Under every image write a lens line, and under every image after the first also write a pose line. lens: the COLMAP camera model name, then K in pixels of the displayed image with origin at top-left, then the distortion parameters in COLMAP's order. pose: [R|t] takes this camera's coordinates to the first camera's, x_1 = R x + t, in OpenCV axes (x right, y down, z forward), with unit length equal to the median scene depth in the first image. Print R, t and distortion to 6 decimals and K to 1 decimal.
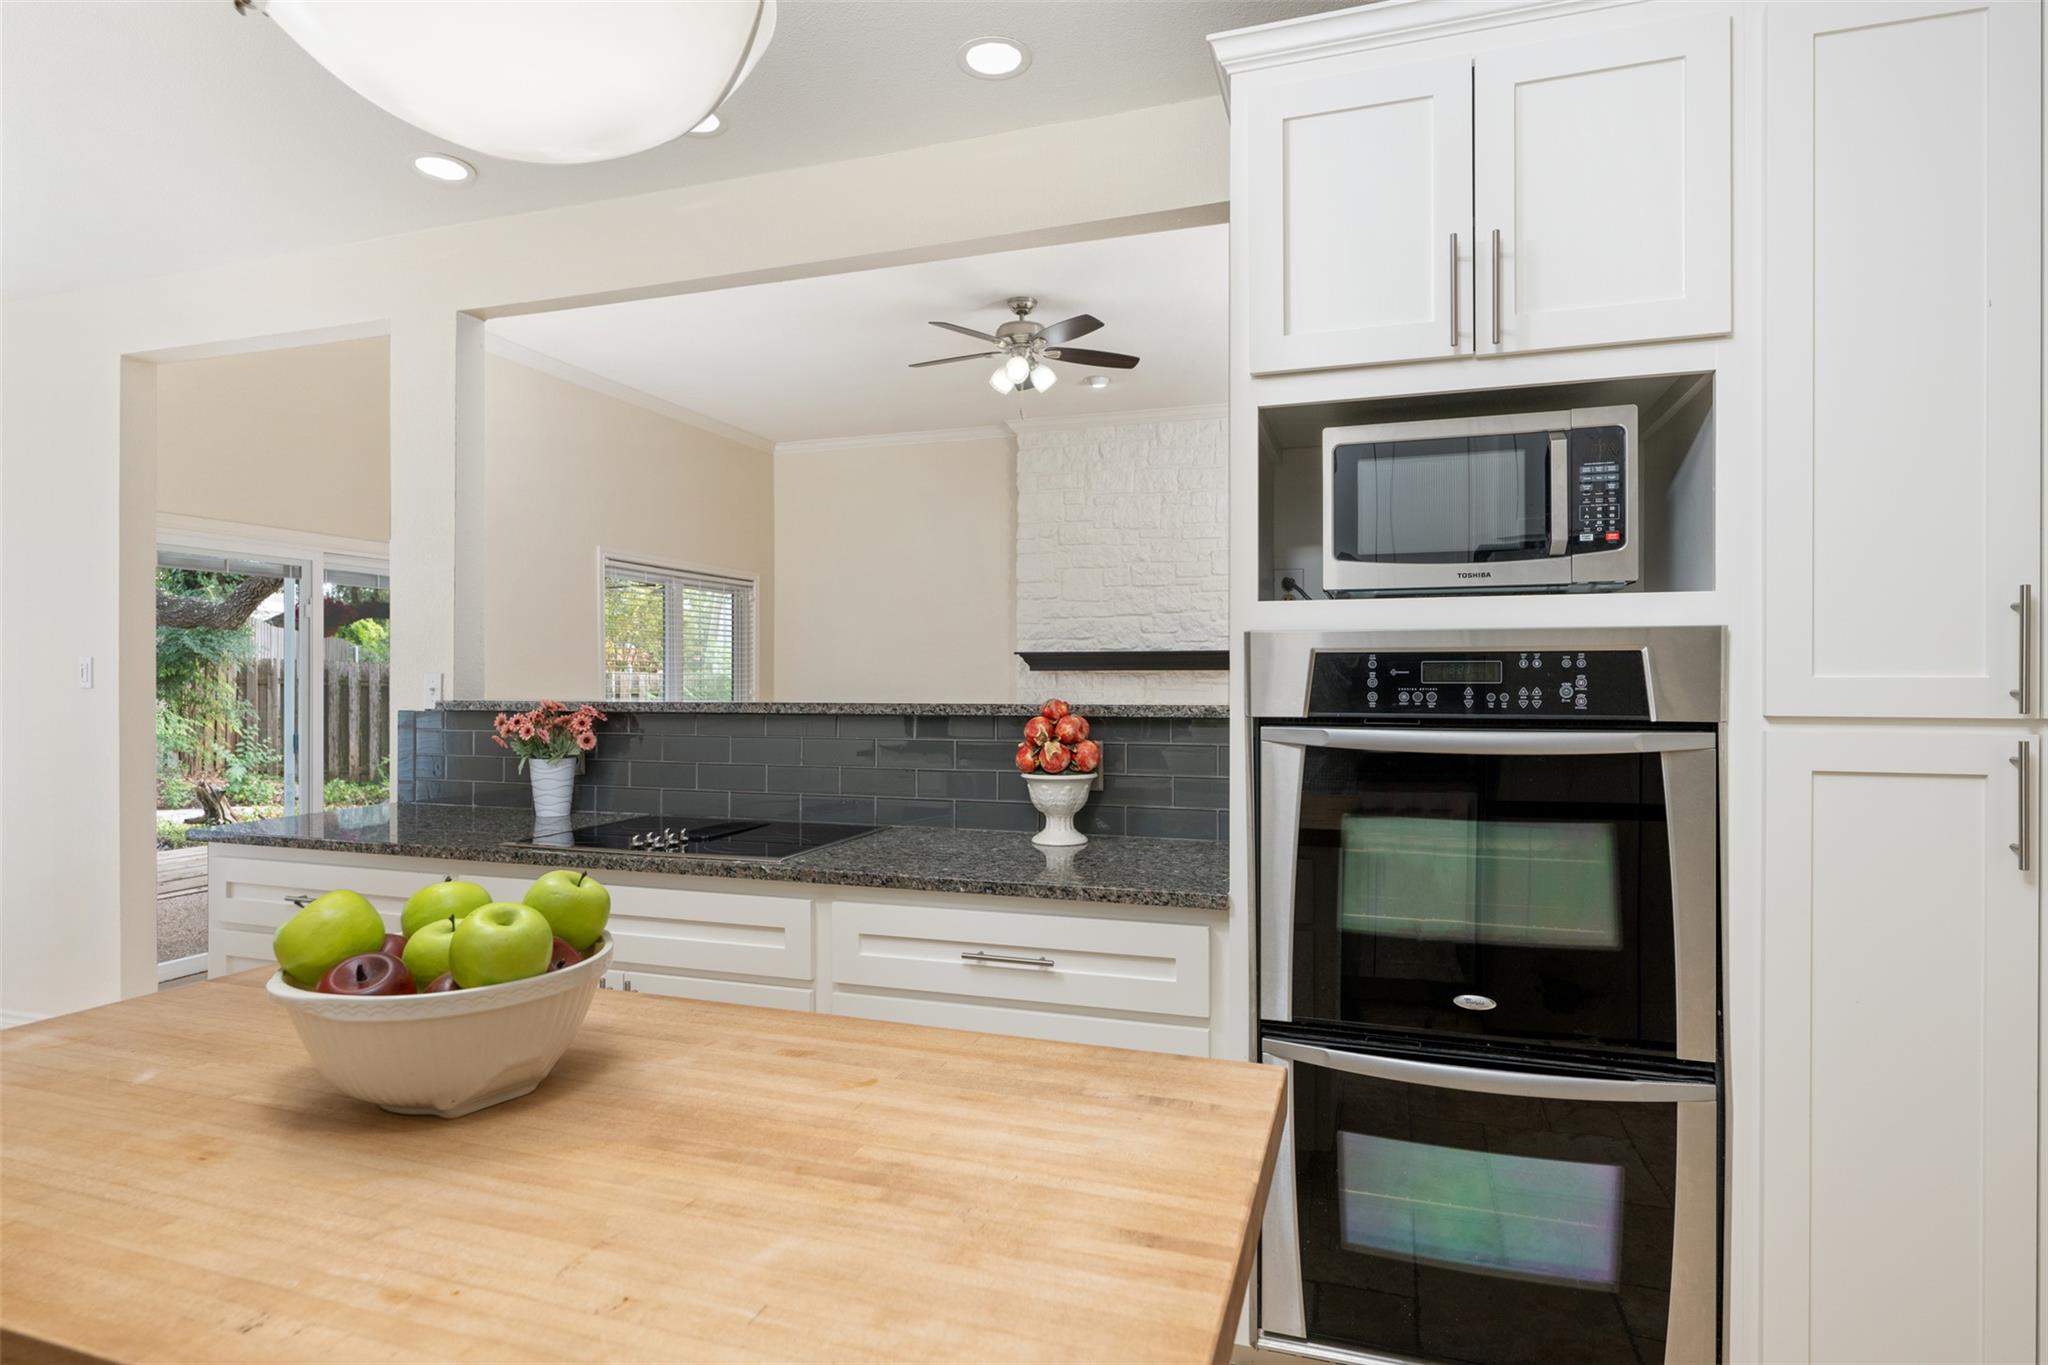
lens RADIAL K [[1084.3, 0, 1022.0], [0, 1084.3, 685.3], [0, 0, 1]] dist [-0.012306, -0.000094]
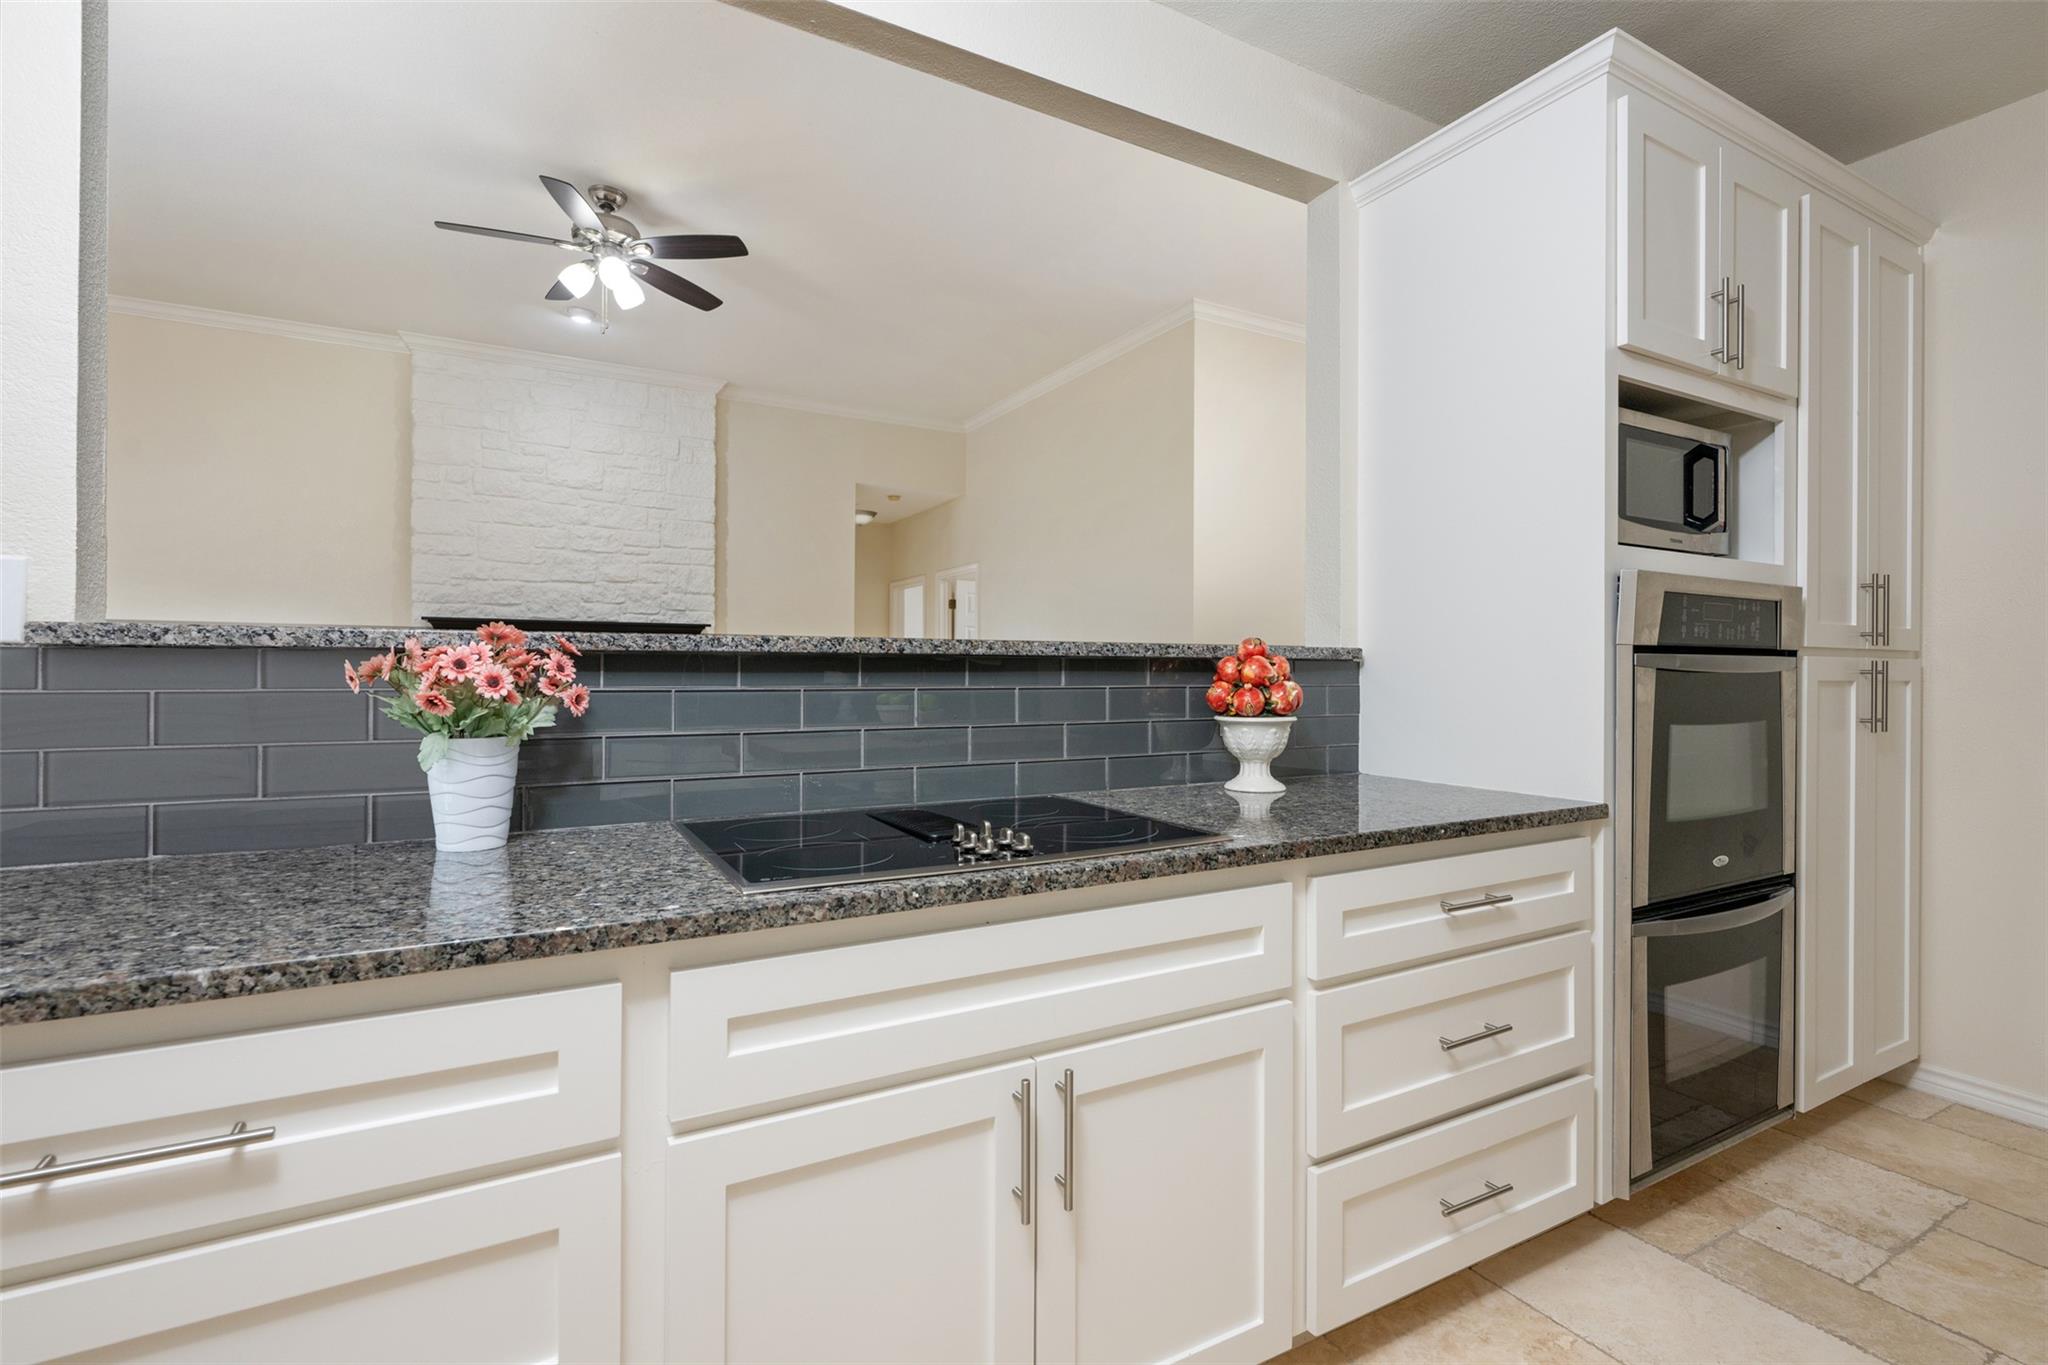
lens RADIAL K [[933.5, 0, 1030.2], [0, 933.5, 674.4], [0, 0, 1]] dist [0.002788, 0.000720]
pose [[0.673506, 0.000024, 0.739181, -0.630402], [0.001039, 0.999999, -0.000979, 0.040621], [-0.739181, 0.001428, 0.673506, 0.538115]]
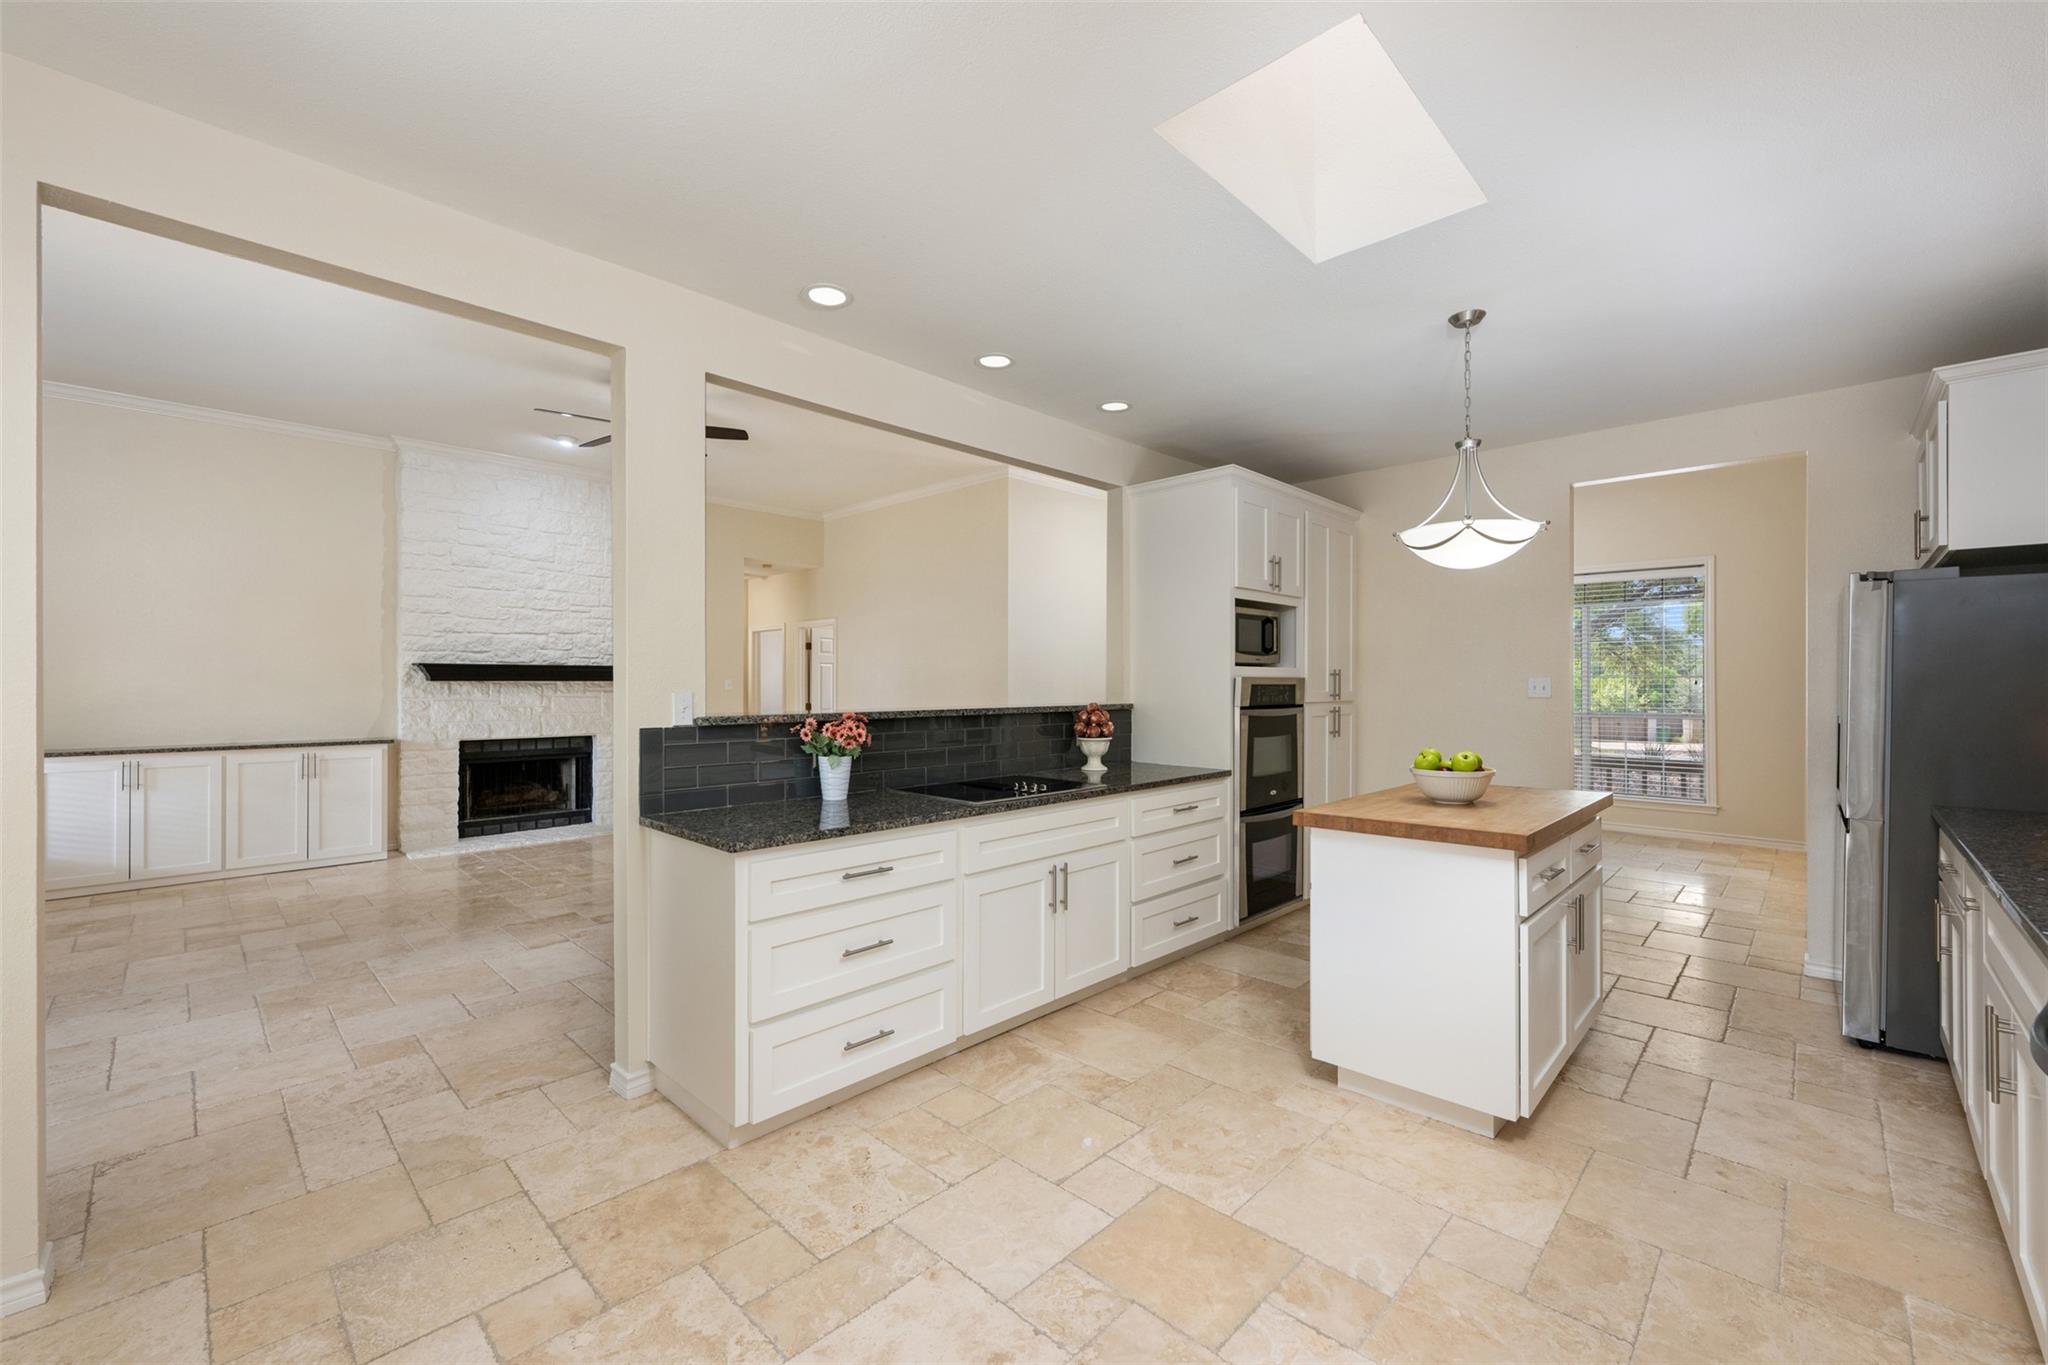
lens RADIAL K [[816.3, 0, 1038.0], [0, 816.3, 681.0], [0, 0, 1]] dist [-0.002943, -0.000534]
pose [[0.426950, 0.003016, 0.904270, -1.328429], [0.003915, 0.999979, -0.005184, -0.020478], [-0.904267, 0.005754, 0.426929, 0.371386]]
